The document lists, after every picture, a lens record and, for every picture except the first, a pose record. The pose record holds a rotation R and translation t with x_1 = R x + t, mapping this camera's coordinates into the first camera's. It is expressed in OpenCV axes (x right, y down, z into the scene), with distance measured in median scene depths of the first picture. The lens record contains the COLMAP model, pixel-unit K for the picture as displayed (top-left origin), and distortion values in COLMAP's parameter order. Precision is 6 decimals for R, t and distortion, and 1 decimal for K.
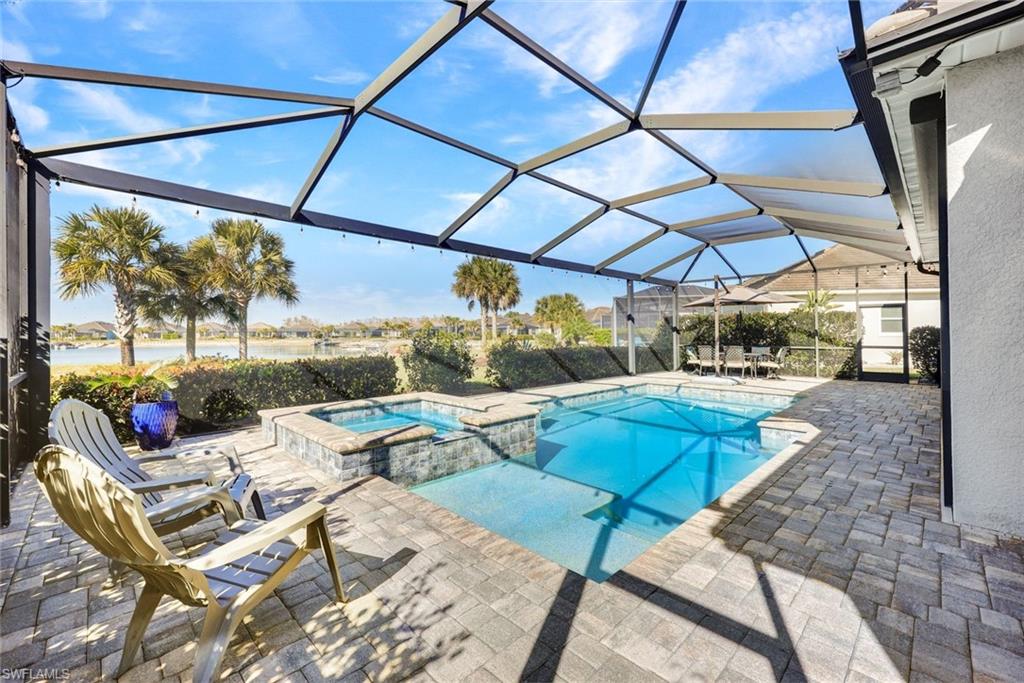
lens RADIAL K [[414.6, 0, 518.2], [0, 414.6, 333.3], [0, 0, 1]] dist [0.000566, 0.000286]
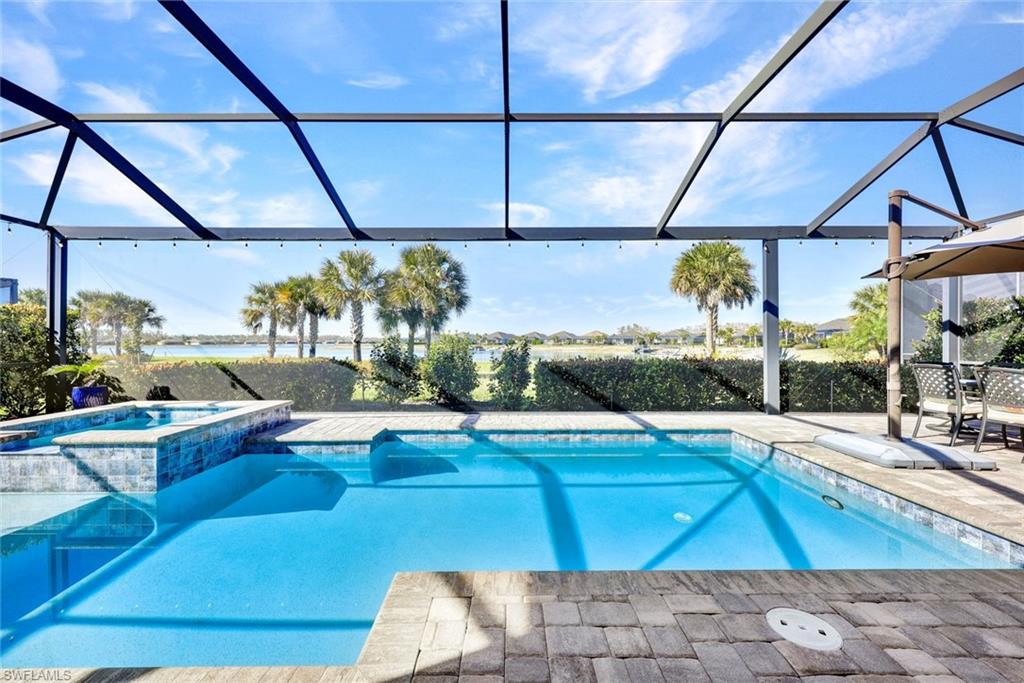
lens RADIAL K [[414.6, 0, 506.9], [0, 414.6, 347.6], [0, 0, 1]] dist [0.000566, 0.000286]
pose [[0.717229, 0.010910, -0.696752, 0.239447], [0.001309, 0.999855, 0.017004, 0.002594], [0.696837, -0.013108, 0.717110, 0.213957]]
